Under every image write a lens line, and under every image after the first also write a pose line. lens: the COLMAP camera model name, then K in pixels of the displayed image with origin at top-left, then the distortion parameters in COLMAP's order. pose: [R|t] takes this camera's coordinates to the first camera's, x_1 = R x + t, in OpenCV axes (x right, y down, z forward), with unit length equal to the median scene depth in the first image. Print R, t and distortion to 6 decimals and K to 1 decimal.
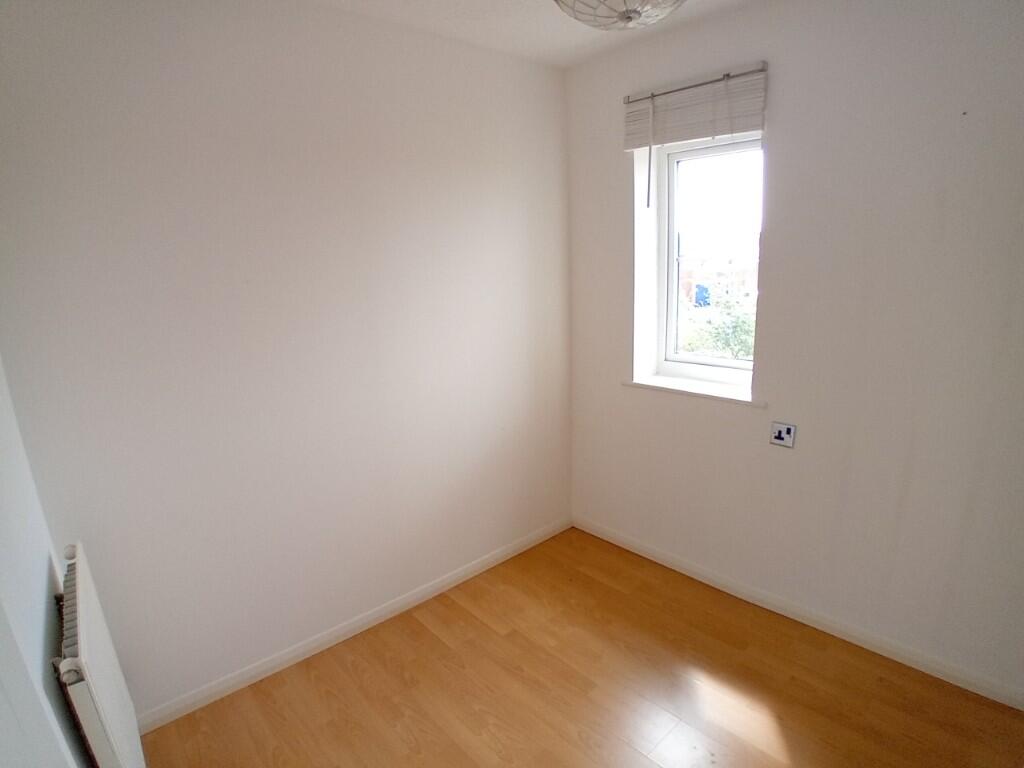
lens RADIAL K [[516.7, 0, 500.2], [0, 516.7, 390.6], [0, 0, 1]] dist [-0.142268, 0.034759]
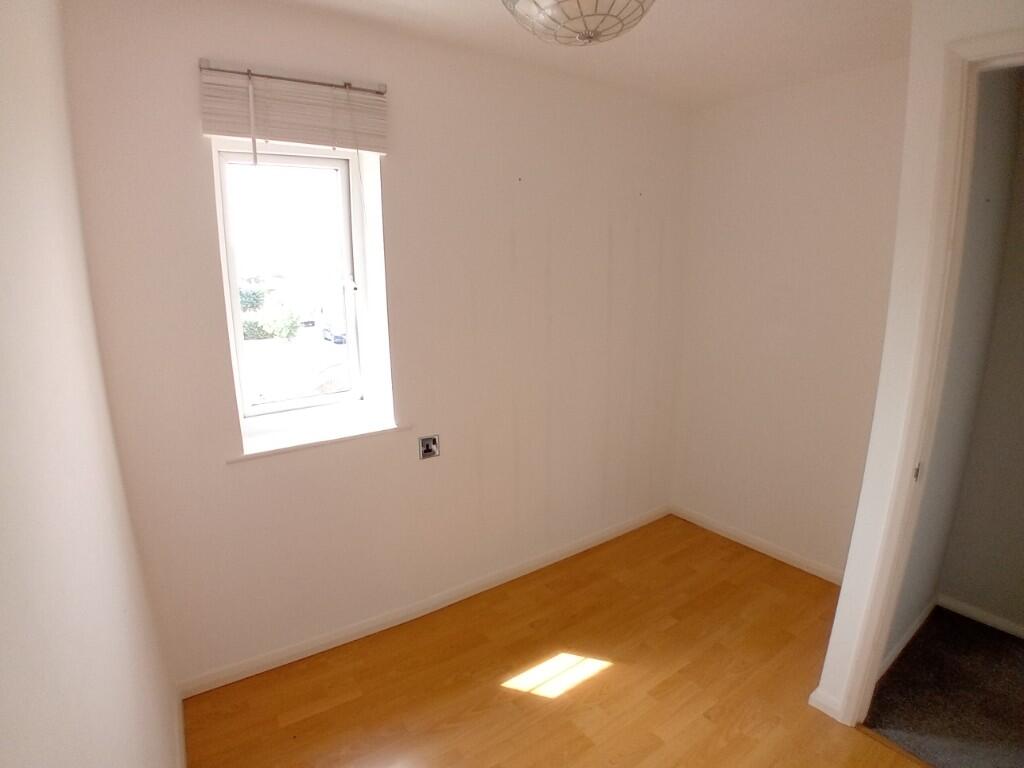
lens RADIAL K [[516.7, 0, 500.2], [0, 516.7, 390.6], [0, 0, 1]] dist [-0.142268, 0.034759]
pose [[0.135683, -0.183454, 0.973619, -0.442373], [0.242598, 0.958943, 0.146880, -0.145694], [-0.960592, 0.216270, 0.174618, 0.605296]]
